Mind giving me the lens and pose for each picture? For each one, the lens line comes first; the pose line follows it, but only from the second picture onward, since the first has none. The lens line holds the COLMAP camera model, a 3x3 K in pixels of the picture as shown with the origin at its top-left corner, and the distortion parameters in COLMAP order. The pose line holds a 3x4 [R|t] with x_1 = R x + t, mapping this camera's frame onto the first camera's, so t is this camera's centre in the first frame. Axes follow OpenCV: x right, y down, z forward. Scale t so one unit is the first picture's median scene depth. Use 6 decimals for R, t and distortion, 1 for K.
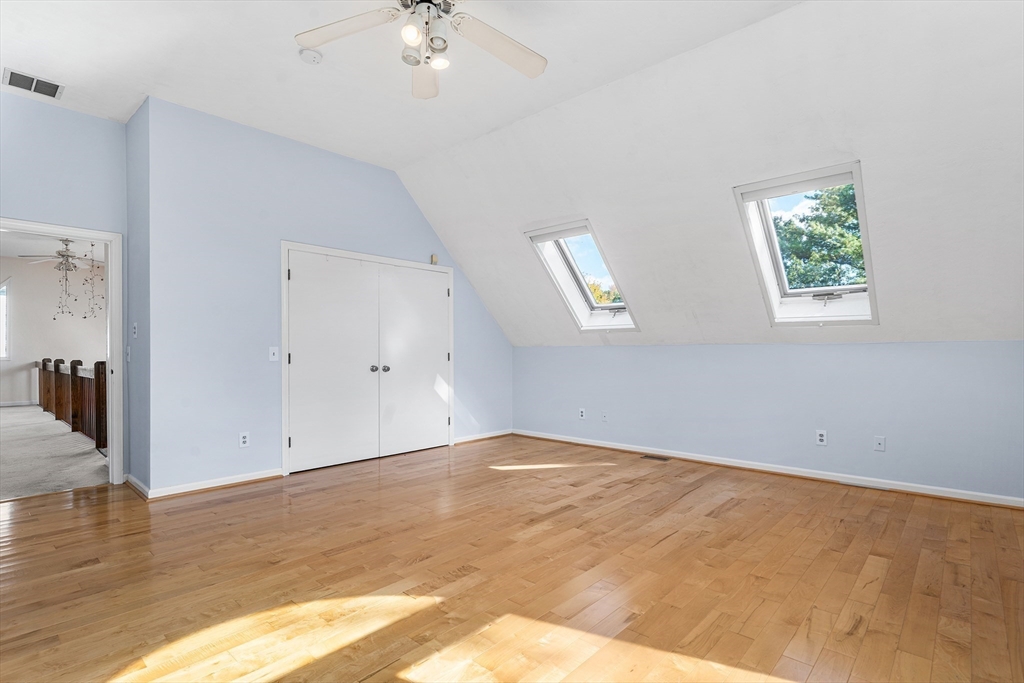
lens RADIAL K [[501.2, 0, 511.2], [0, 501.2, 347.0], [0, 0, 1]] dist [-0.002655, -0.000214]
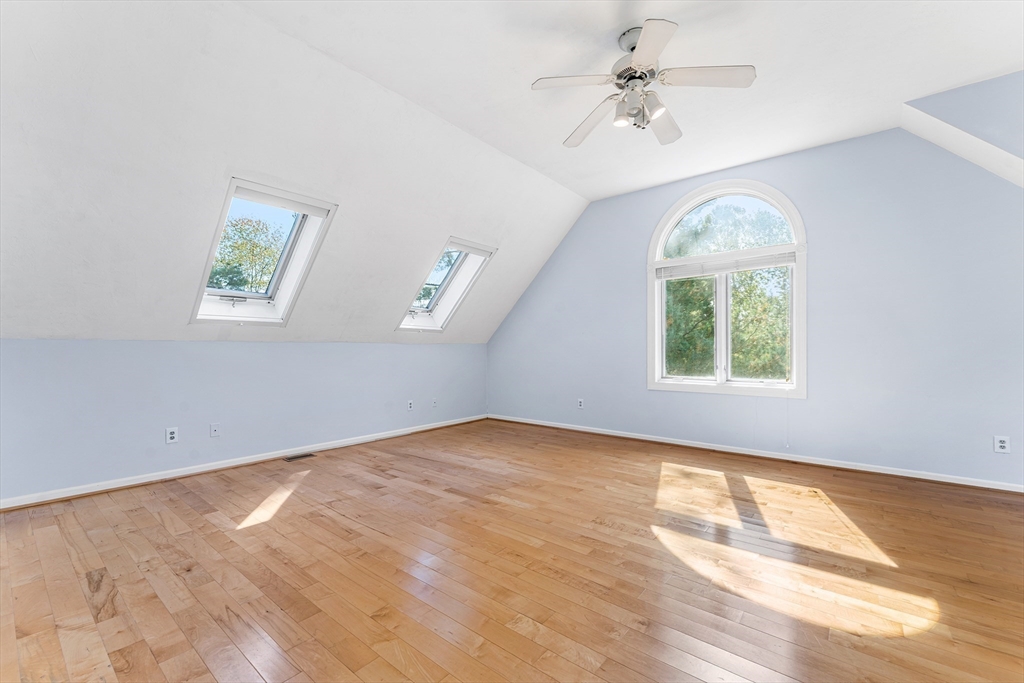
lens RADIAL K [[423.7, 0, 511.2], [0, 423.7, 345.1], [0, 0, 1]] dist [-0.004057, 0.000018]
pose [[-0.055125, 0.012781, 0.998398, -0.742690], [-0.006064, 0.999895, -0.013135, 0.014104], [-0.998461, -0.006779, -0.055042, 0.842816]]
